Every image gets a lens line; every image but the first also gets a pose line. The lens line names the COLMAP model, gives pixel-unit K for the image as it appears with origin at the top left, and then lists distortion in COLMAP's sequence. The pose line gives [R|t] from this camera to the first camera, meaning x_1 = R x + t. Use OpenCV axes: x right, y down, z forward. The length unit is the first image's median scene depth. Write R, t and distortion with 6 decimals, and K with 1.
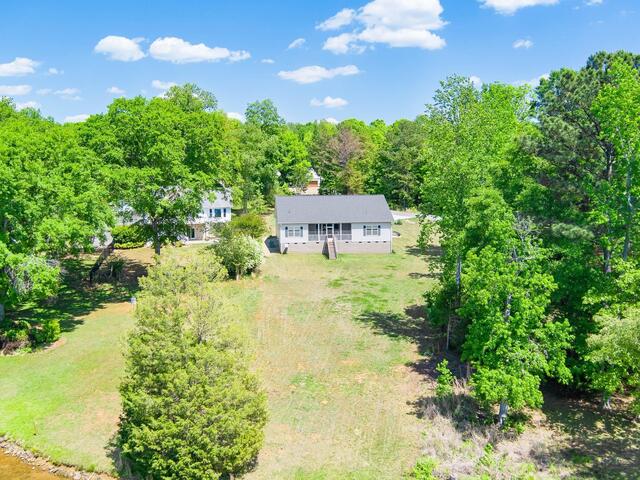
lens RADIAL K [[581.7, 0, 319.4], [0, 581.7, 240.1], [0, 0, 1]] dist [-0.070164, 0.000000]
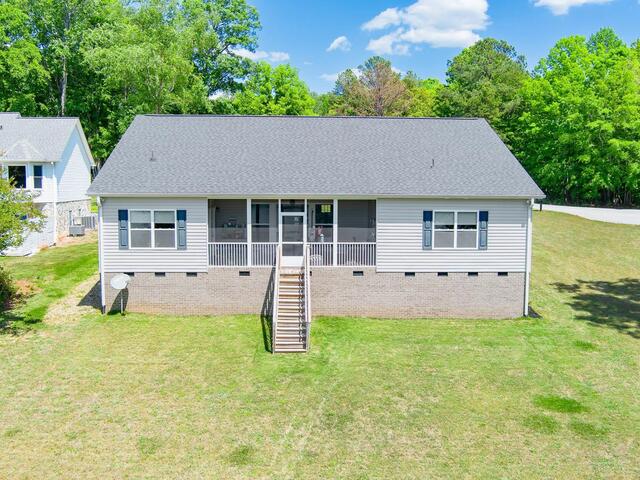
lens RADIAL K [[581.7, 0, 320.5], [0, 581.7, 238.7], [0, 0, 1]] dist [-0.070164, 0.000000]
pose [[0.997553, 0.018672, -0.067373, 0.047291], [-0.019099, 0.999801, -0.005690, -0.009889], [0.067254, 0.006963, 0.997712, 0.734112]]
